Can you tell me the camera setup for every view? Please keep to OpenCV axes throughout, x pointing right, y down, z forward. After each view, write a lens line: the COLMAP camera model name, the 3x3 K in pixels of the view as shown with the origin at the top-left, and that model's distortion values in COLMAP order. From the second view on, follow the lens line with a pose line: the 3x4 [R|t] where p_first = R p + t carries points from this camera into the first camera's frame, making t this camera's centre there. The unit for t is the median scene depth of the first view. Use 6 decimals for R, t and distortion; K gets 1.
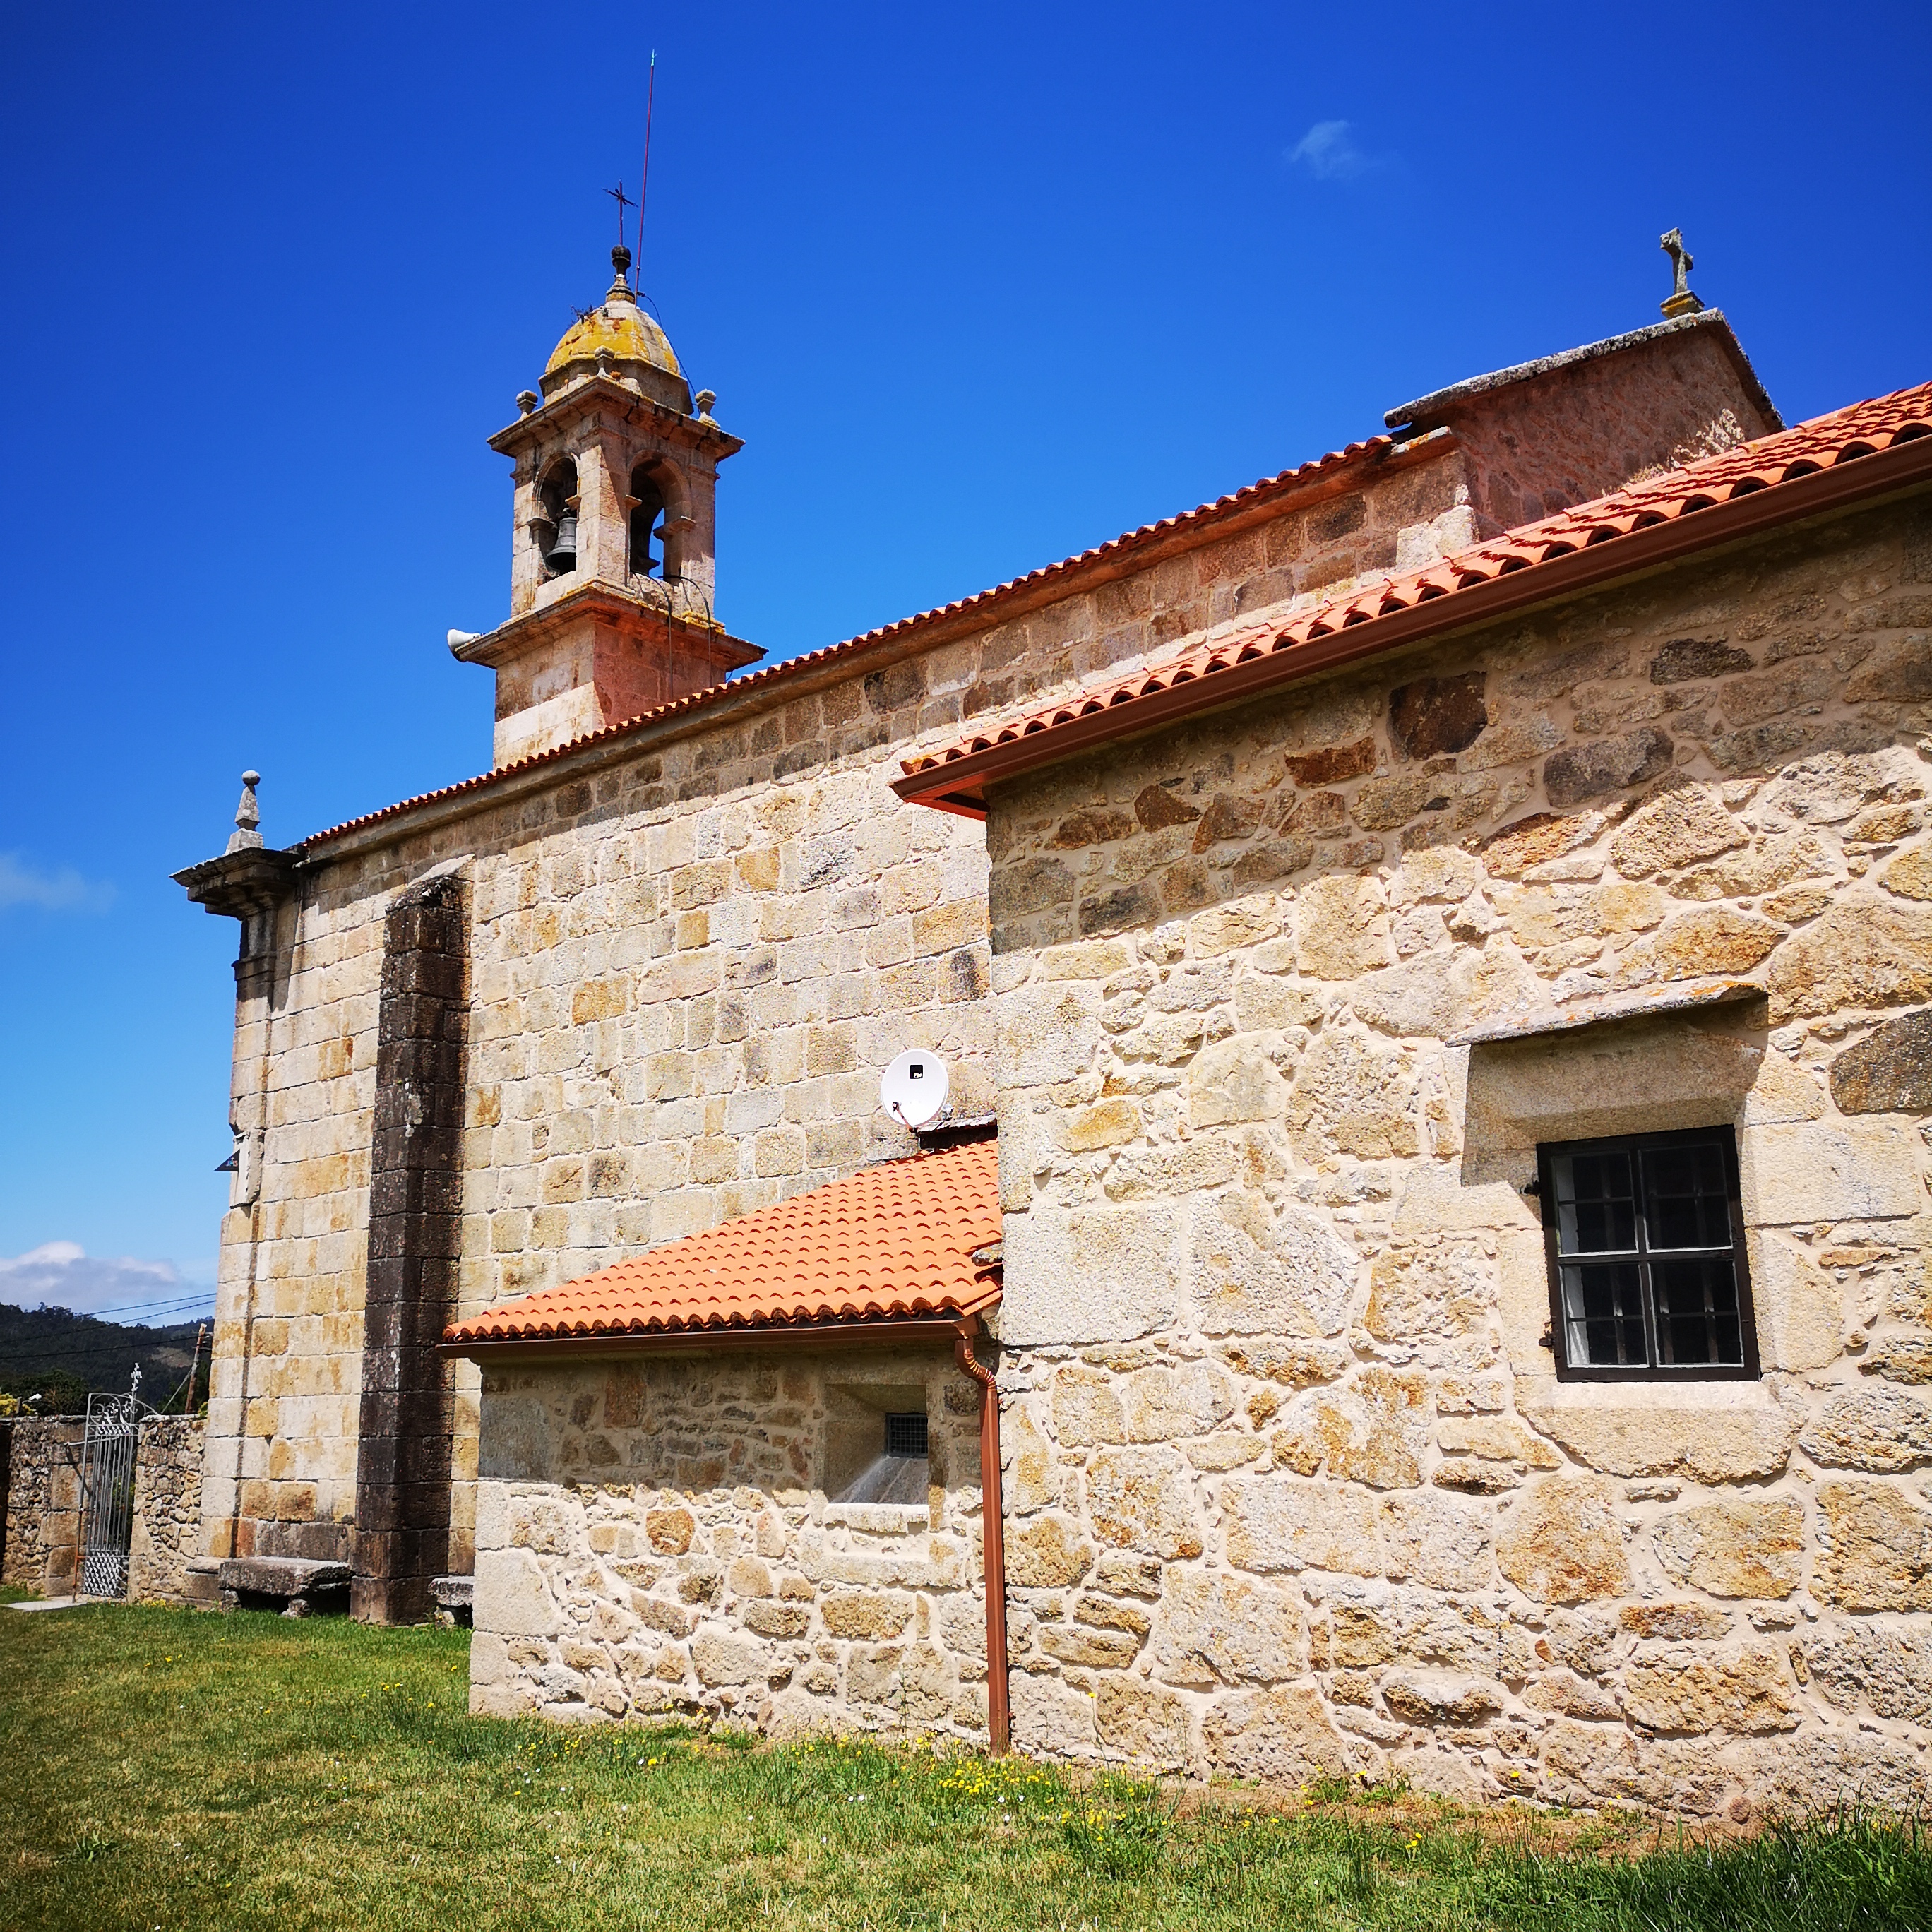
lens RADIAL K [[1918.1, 0, 954.5], [0, 1918.1, 967.6], [0, 0, 1]] dist [0.066935, -0.065994]
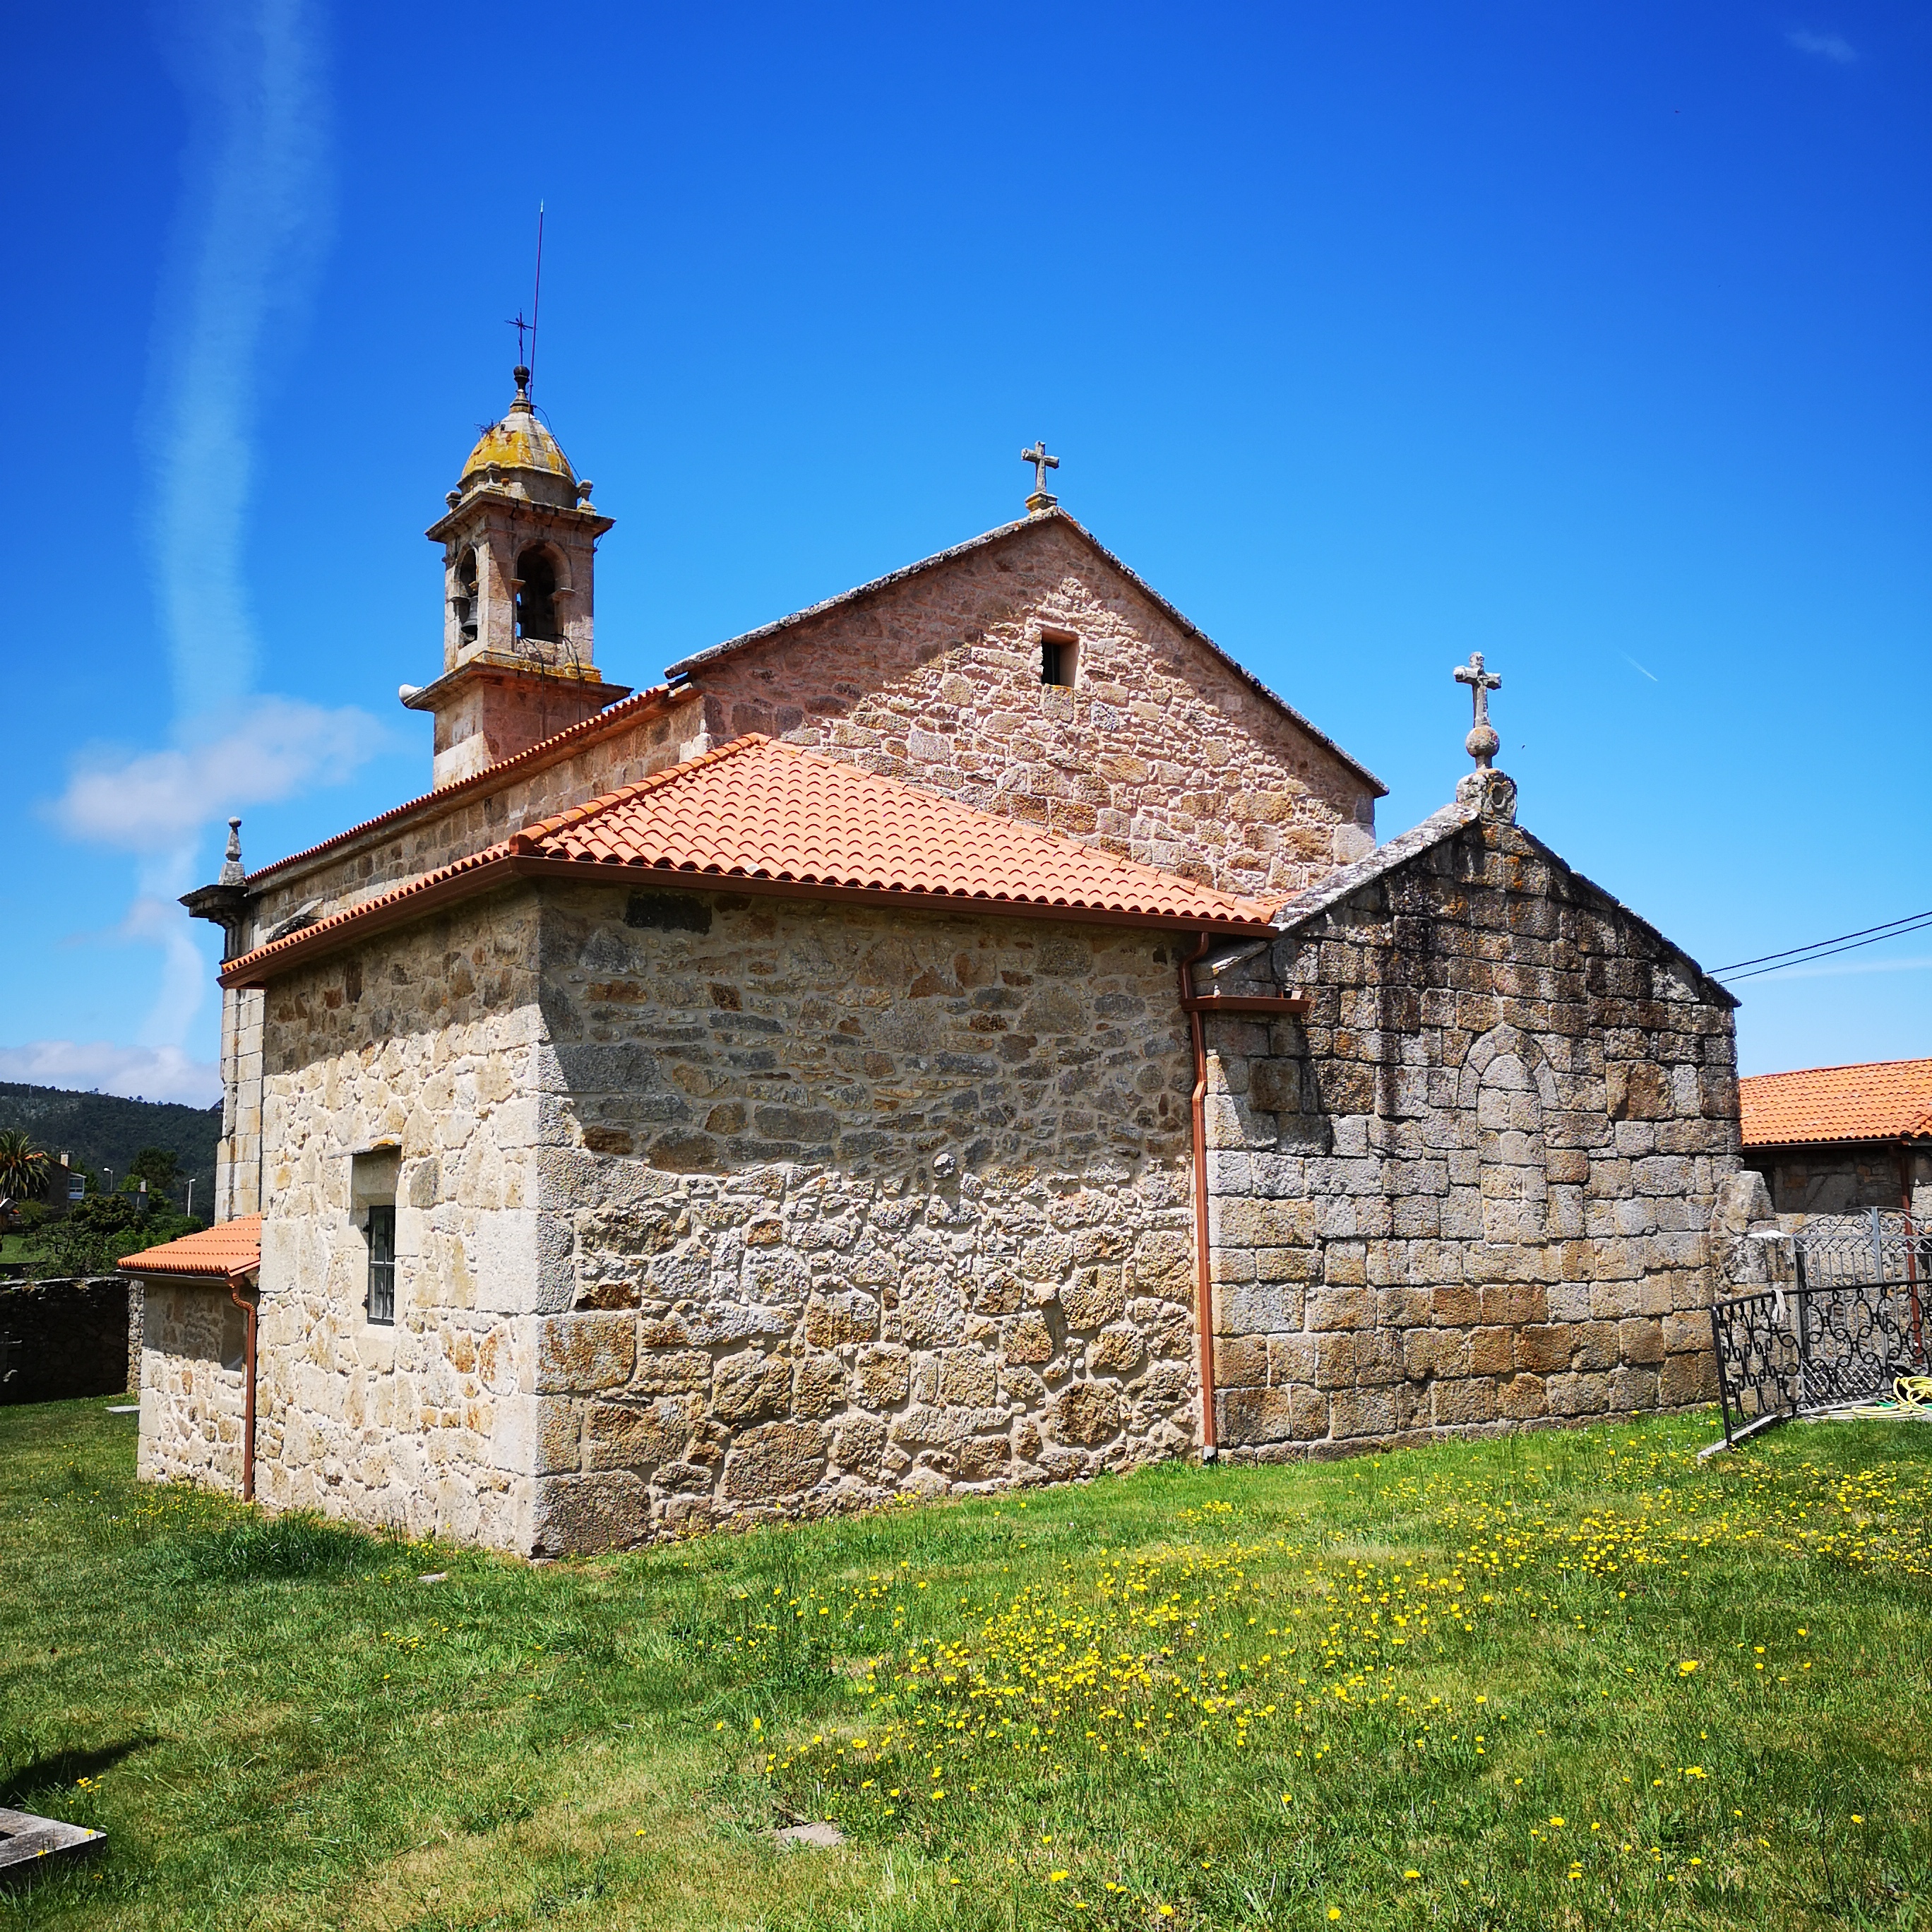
lens RADIAL K [[1918.1, 0, 954.5], [0, 1918.1, 967.6], [0, 0, 1]] dist [0.066935, -0.065994]
pose [[0.981816, -0.022155, -0.188537, 0.864769], [0.038904, 0.995569, 0.085605, -0.204840], [0.185806, -0.091383, 0.978328, -0.558432]]
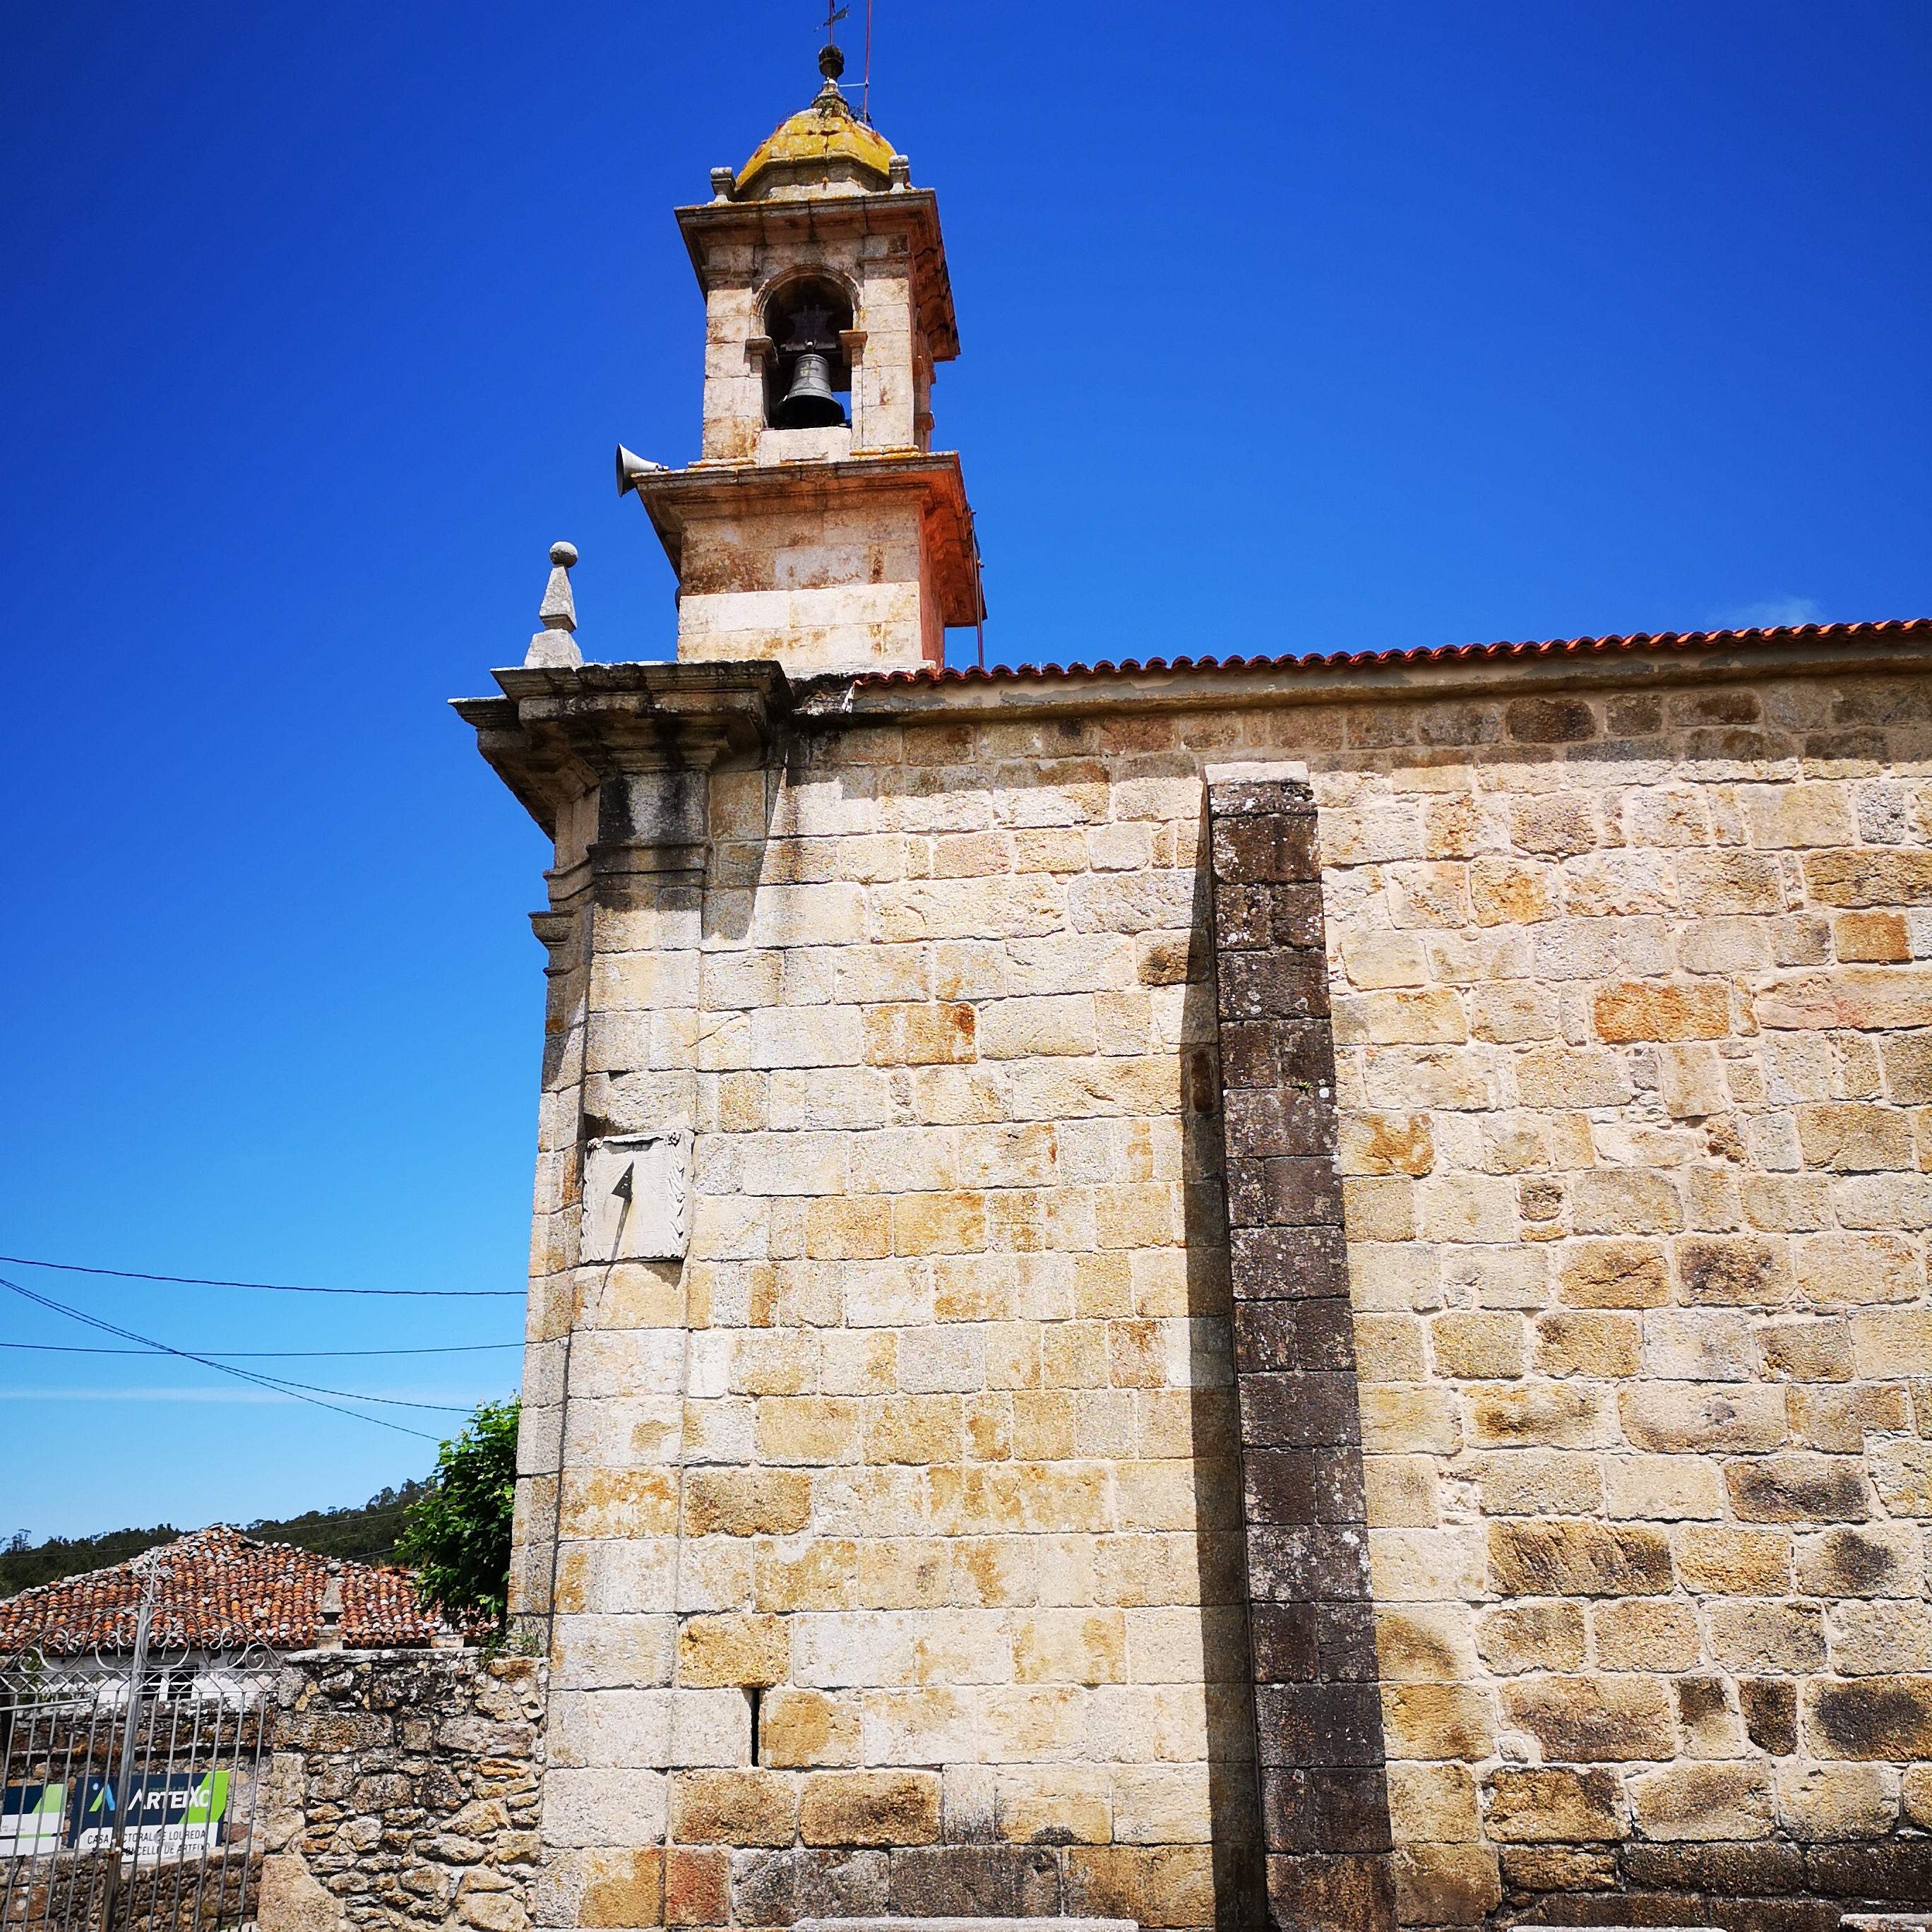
lens RADIAL K [[1937.9, 0, 1031.3], [0, 1937.9, 991.7], [0, 0, 1]] dist [0.084655, -0.110410]
pose [[0.797092, 0.198076, 0.570447, -1.260918], [-0.131613, 0.978947, -0.156014, 0.244136], [-0.589340, 0.049279, 0.806381, 0.967360]]
